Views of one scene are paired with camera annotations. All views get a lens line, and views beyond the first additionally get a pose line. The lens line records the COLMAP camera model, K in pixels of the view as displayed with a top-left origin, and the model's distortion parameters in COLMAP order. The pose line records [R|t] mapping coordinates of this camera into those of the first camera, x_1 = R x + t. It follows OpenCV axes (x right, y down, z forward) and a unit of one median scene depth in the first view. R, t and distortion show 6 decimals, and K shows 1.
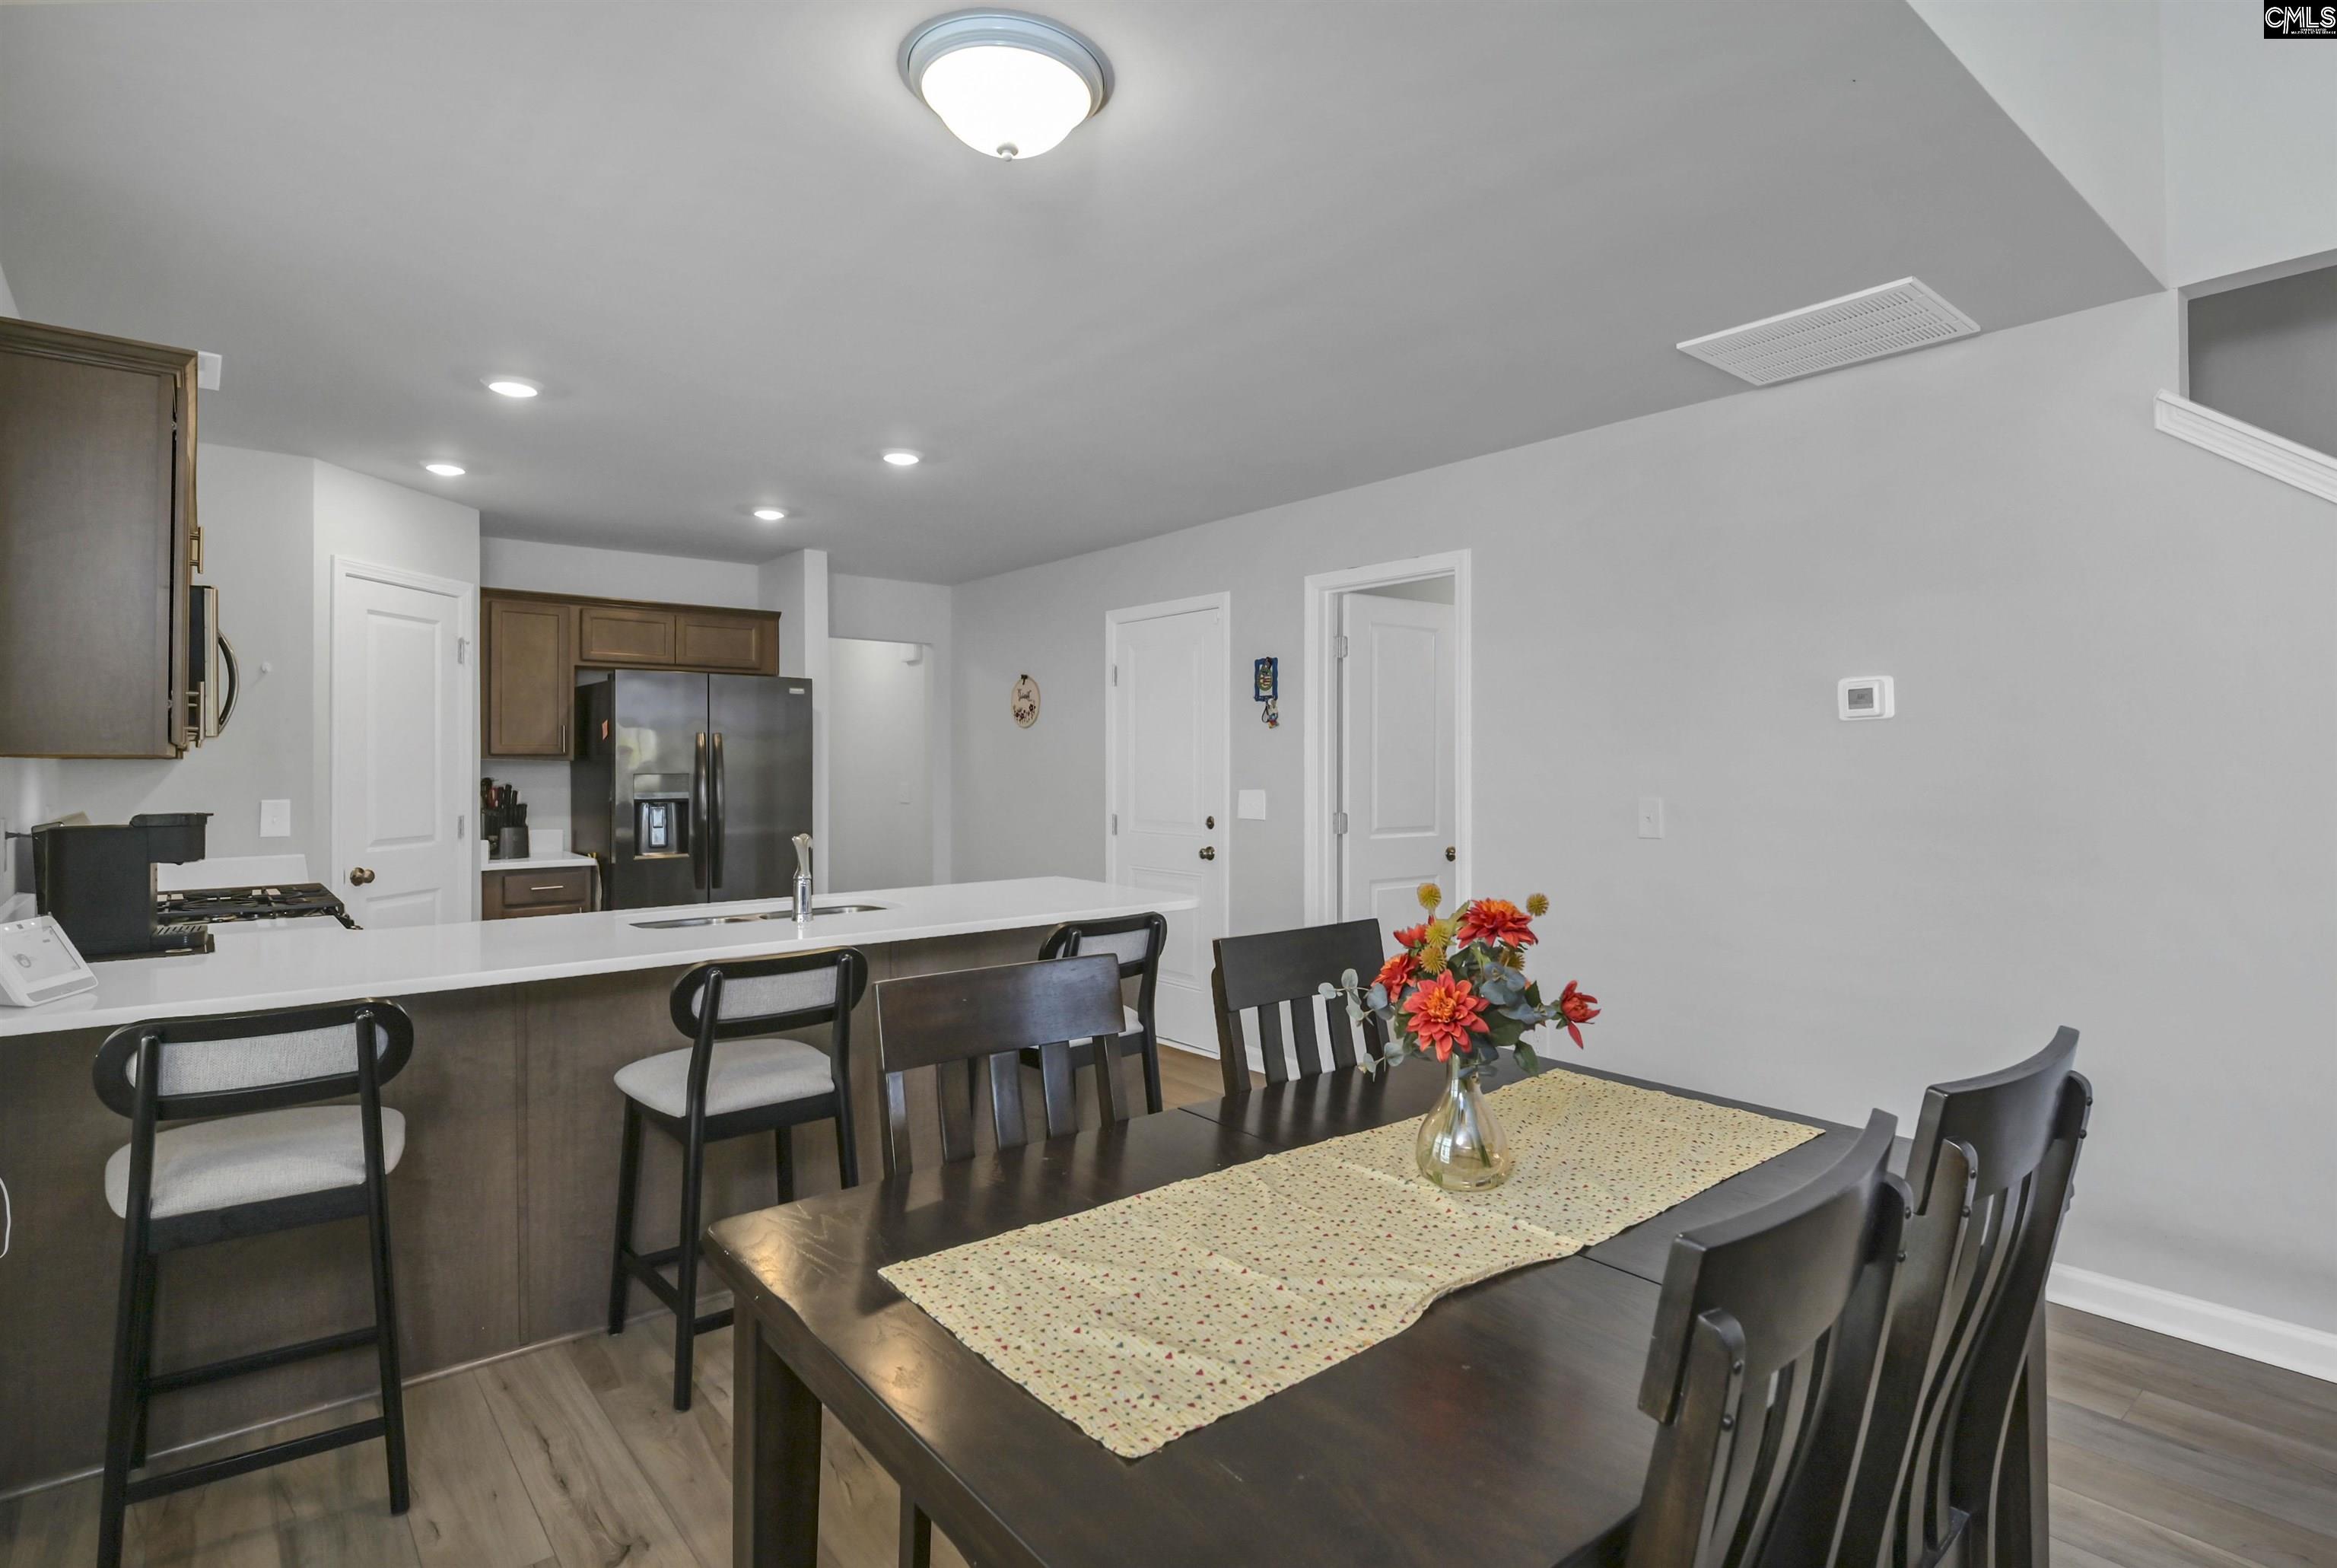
lens RADIAL K [[1182.6, 0, 1155.6], [0, 1182.6, 747.0], [0, 0, 1]] dist [0.001672, -0.005356]
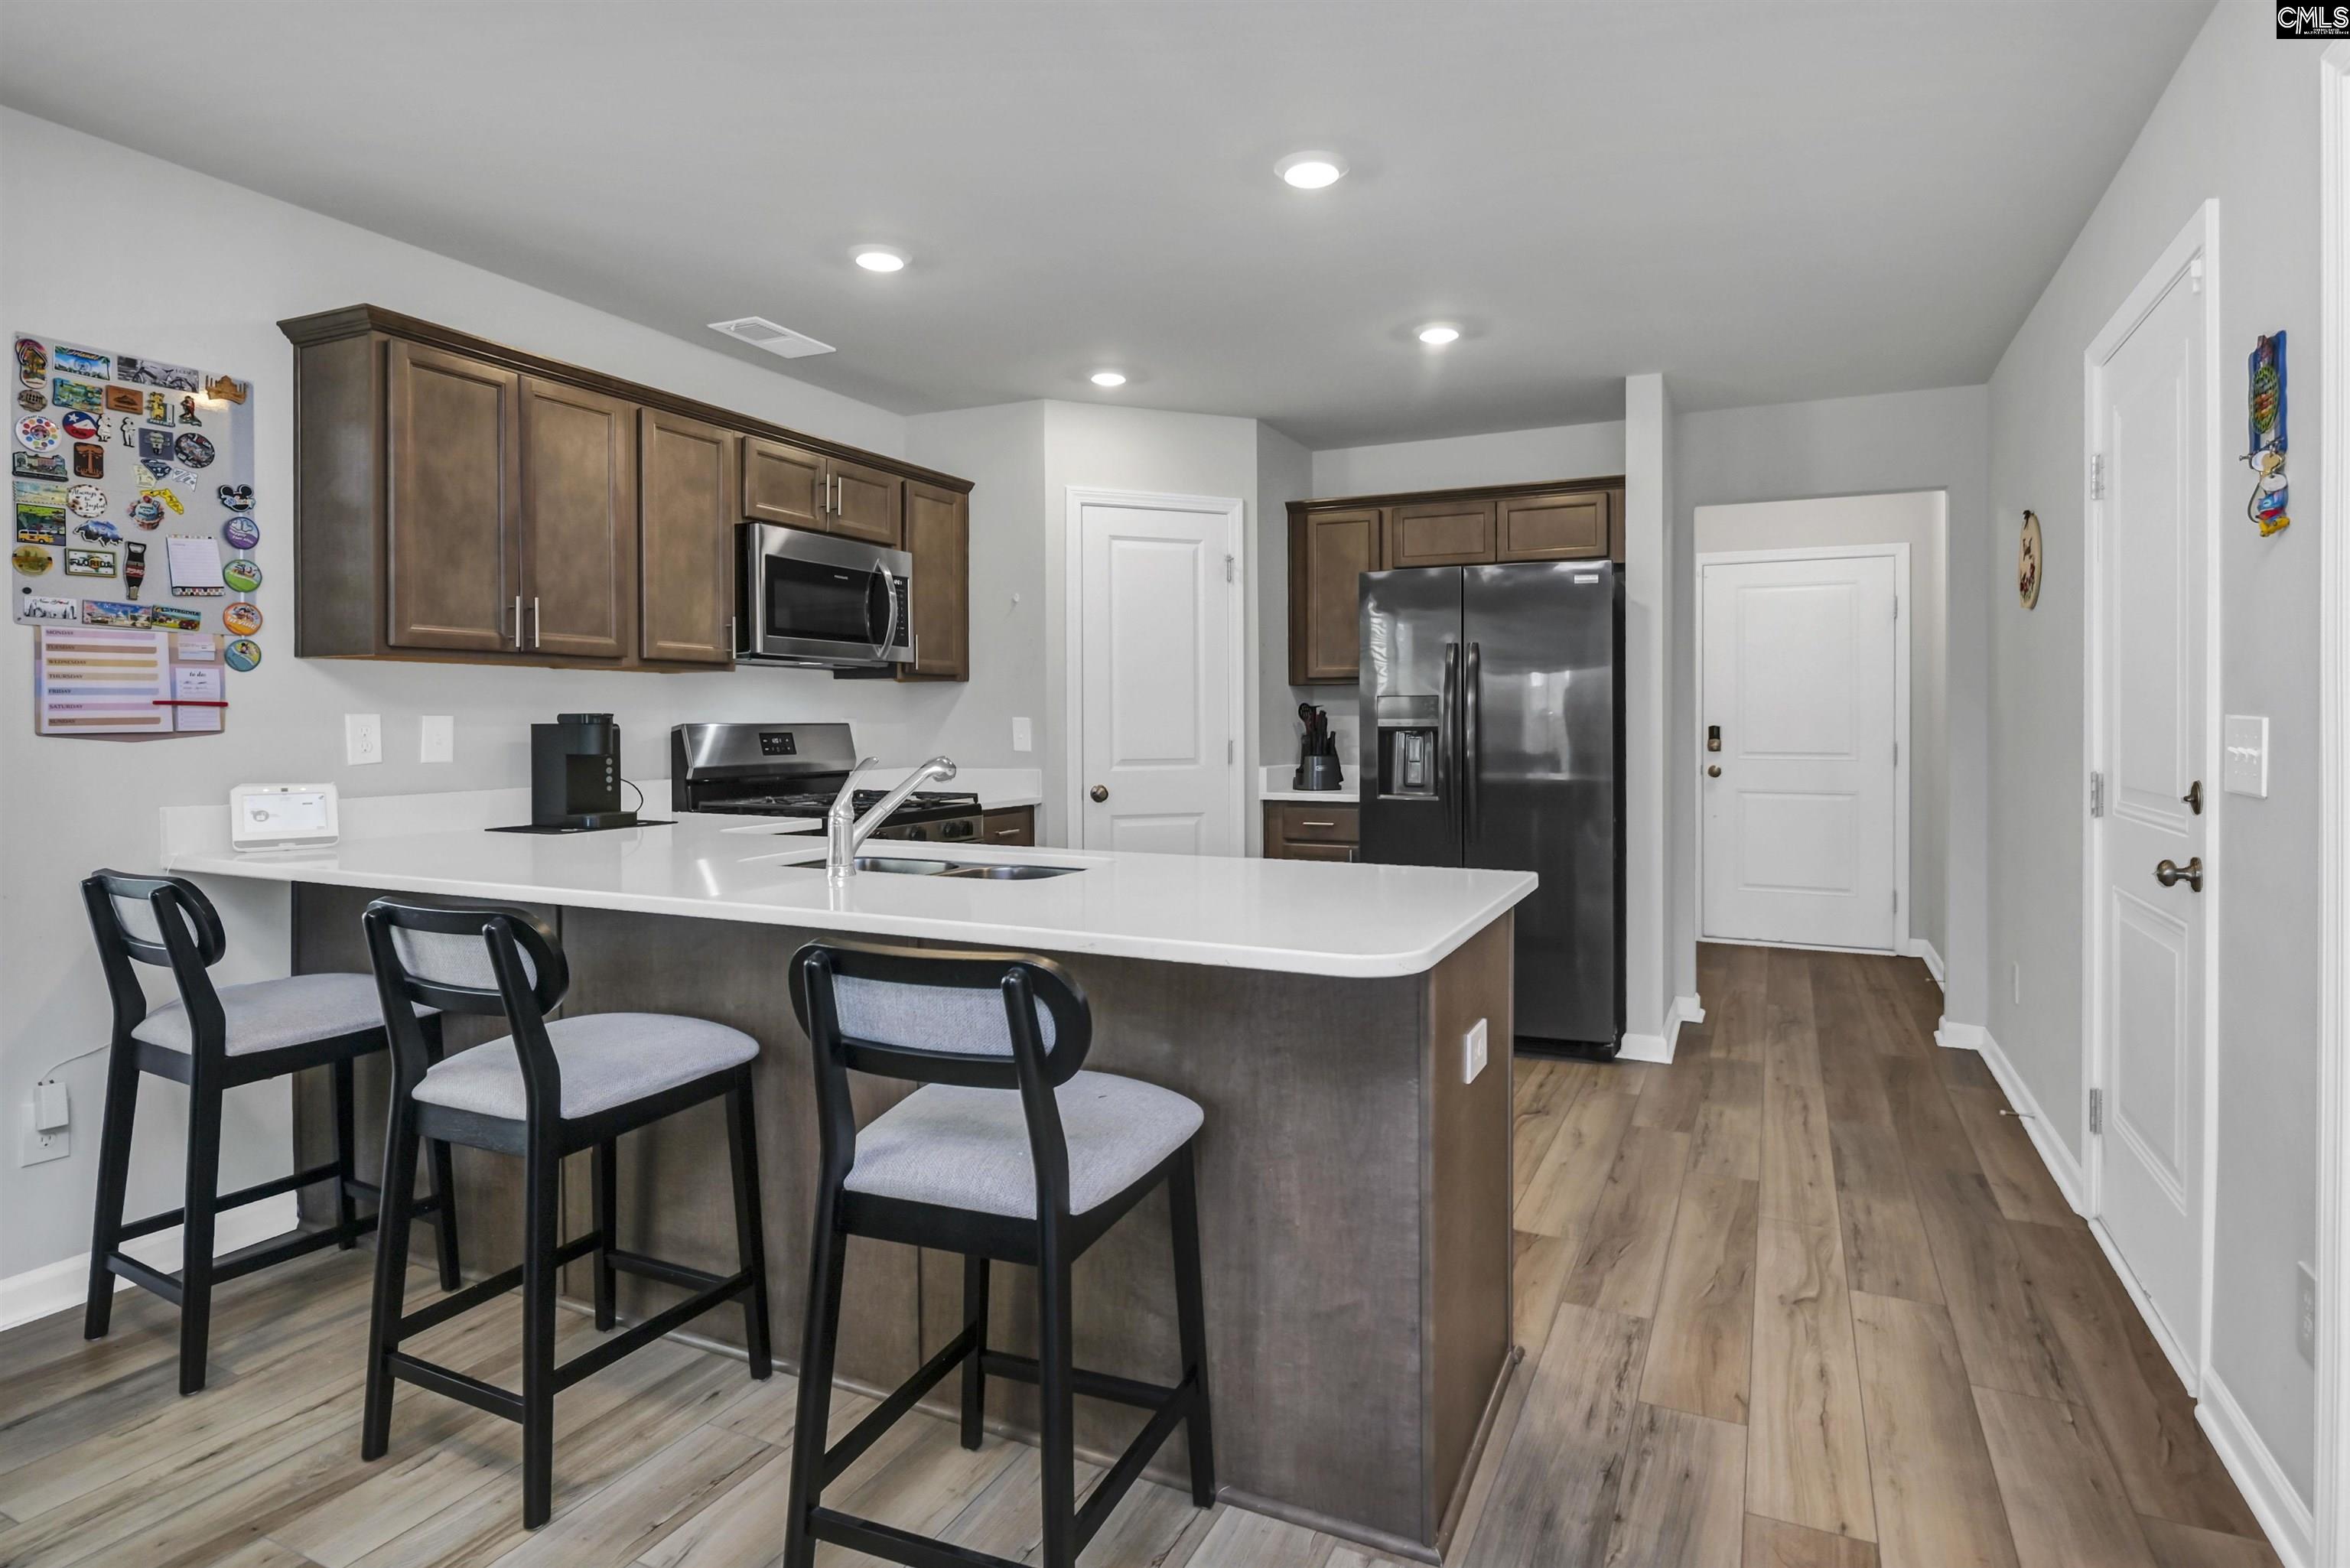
lens RADIAL K [[1189.1, 0, 1226.2], [0, 1189.1, 716.5], [0, 0, 1]] dist [0.001672, -0.005356]
pose [[0.446702, 0.000151, -0.894683, 0.254924], [0.012603, 0.999900, 0.006461, 0.029822], [0.894594, -0.014161, 0.446655, 0.524599]]
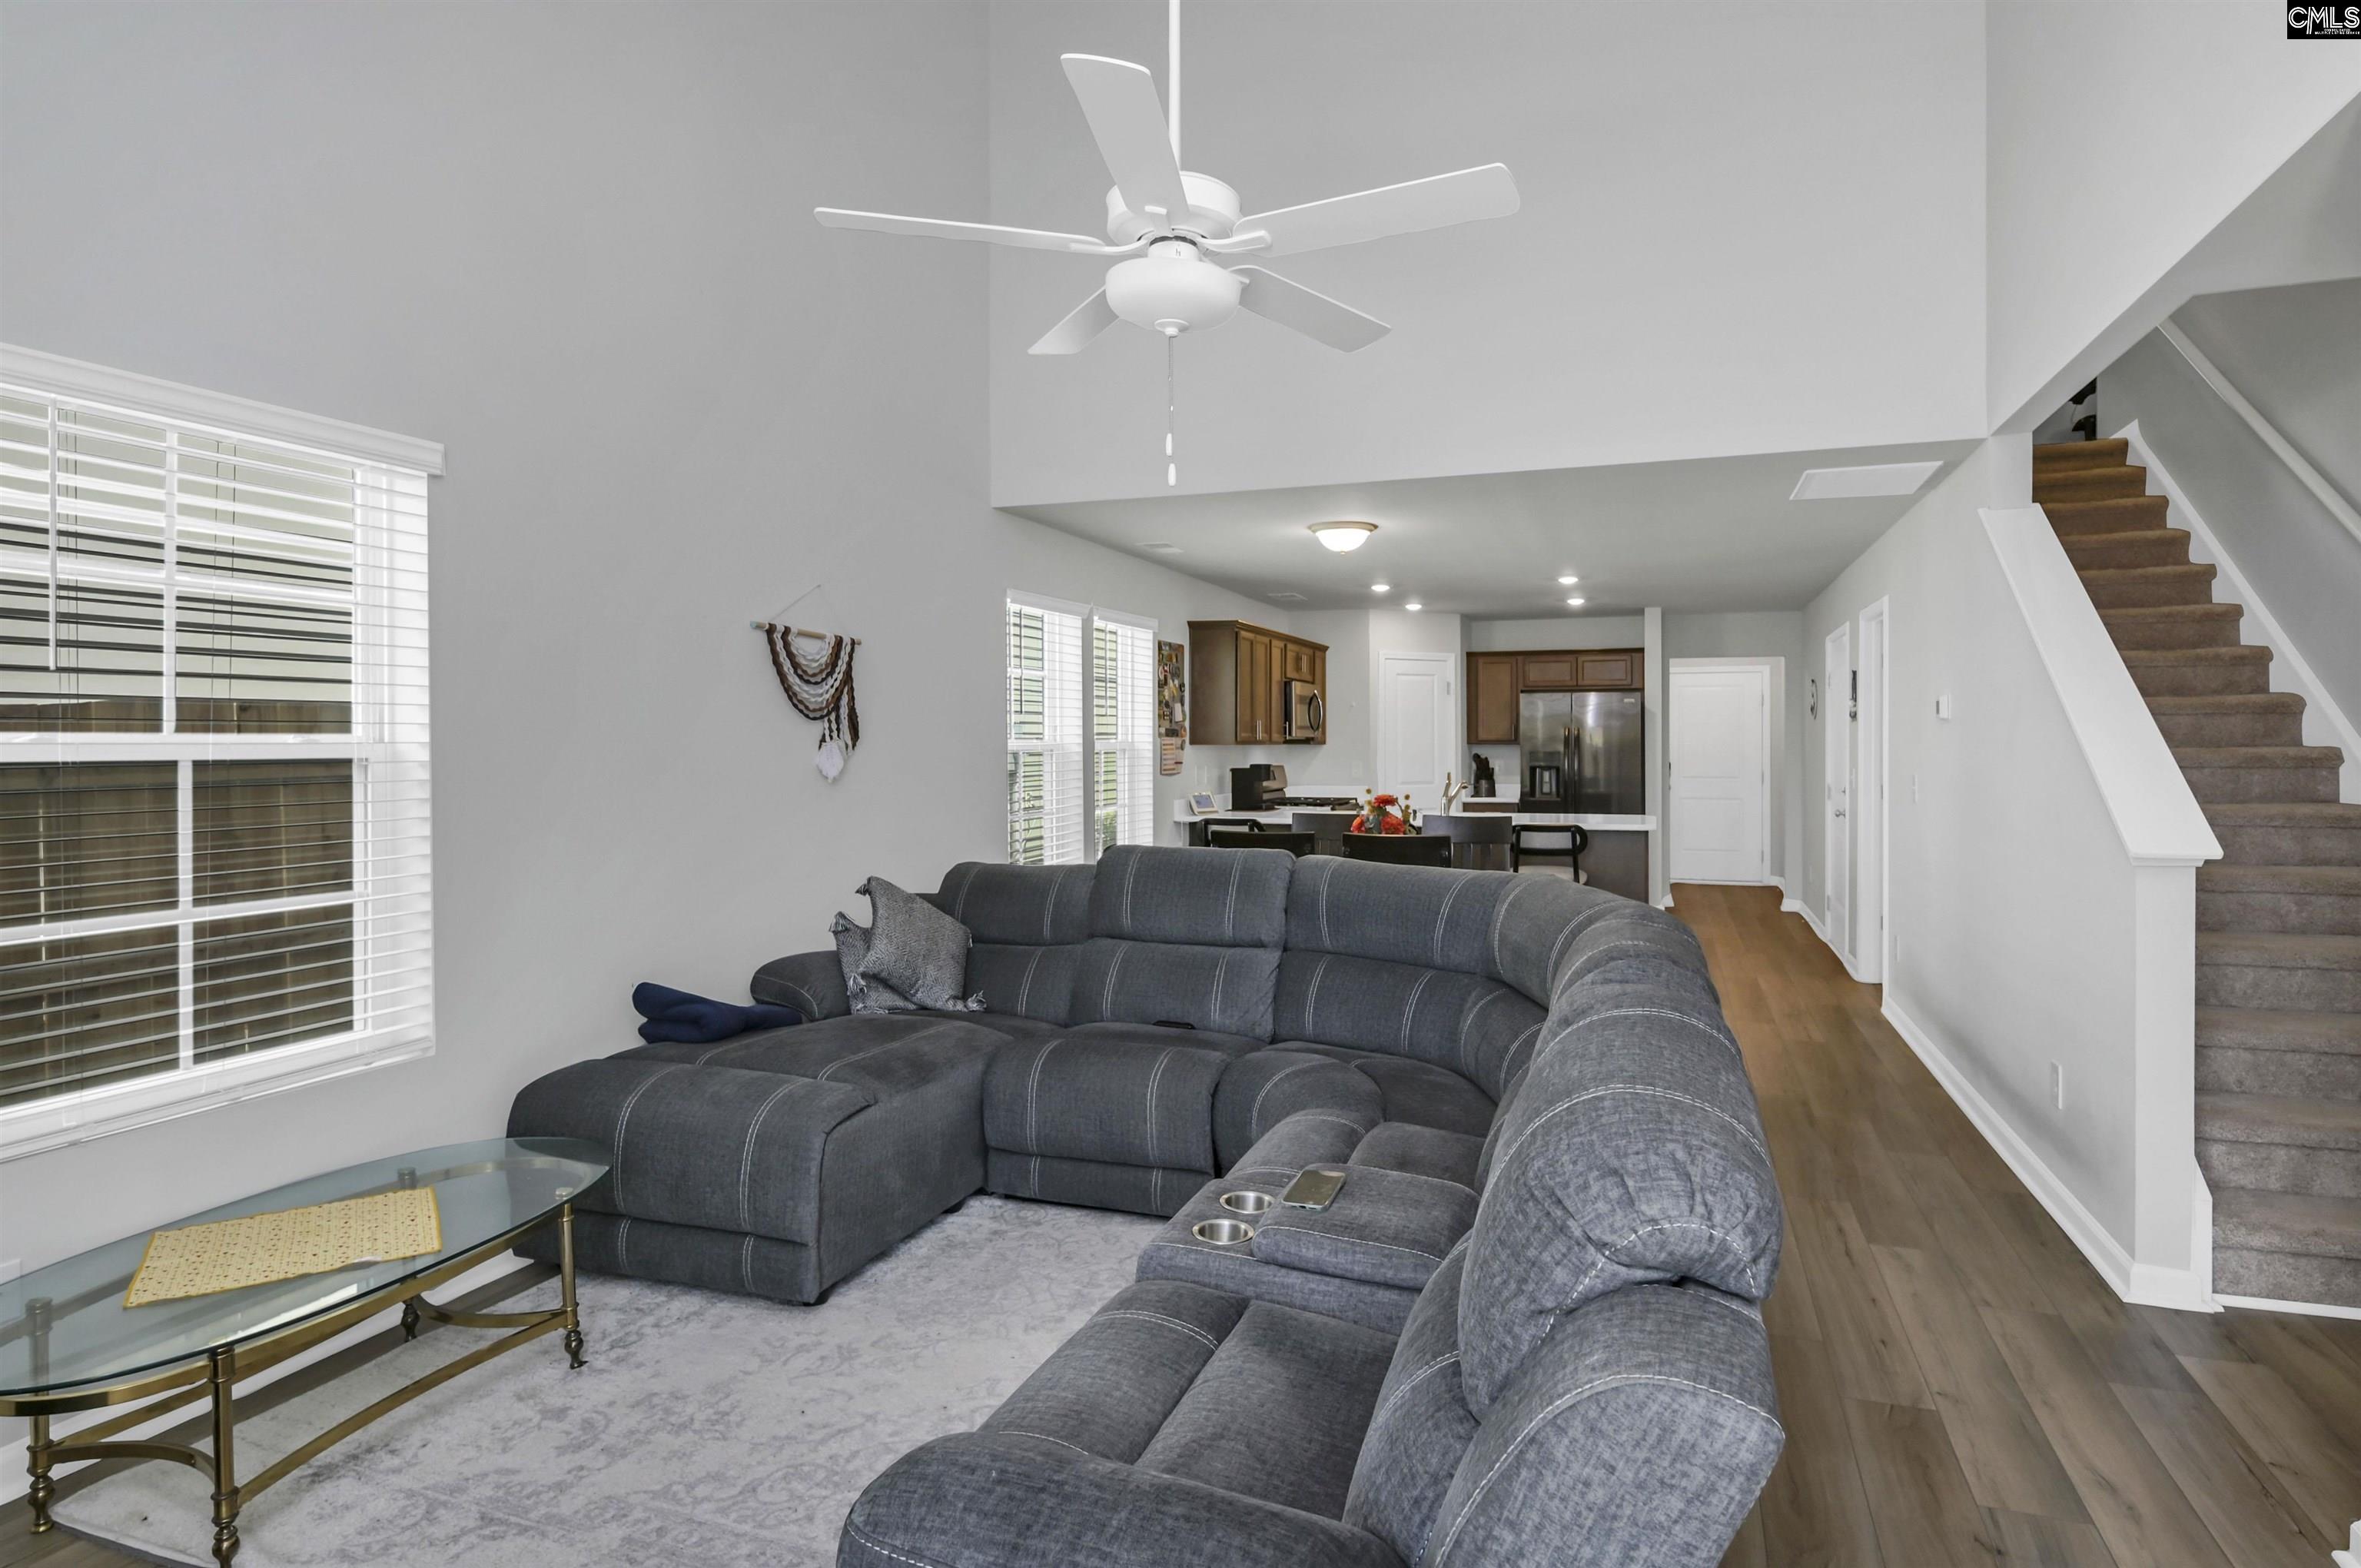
lens RADIAL K [[1194.7, 0, 1171.6], [0, 1194.7, 764.4], [0, 0, 1]] dist [0.001672, -0.005356]
pose [[0.490474, 0.016840, -0.871293, 0.852011], [0.013971, 0.999533, 0.027183, -0.014659], [0.871344, -0.025505, 0.490010, -0.347415]]
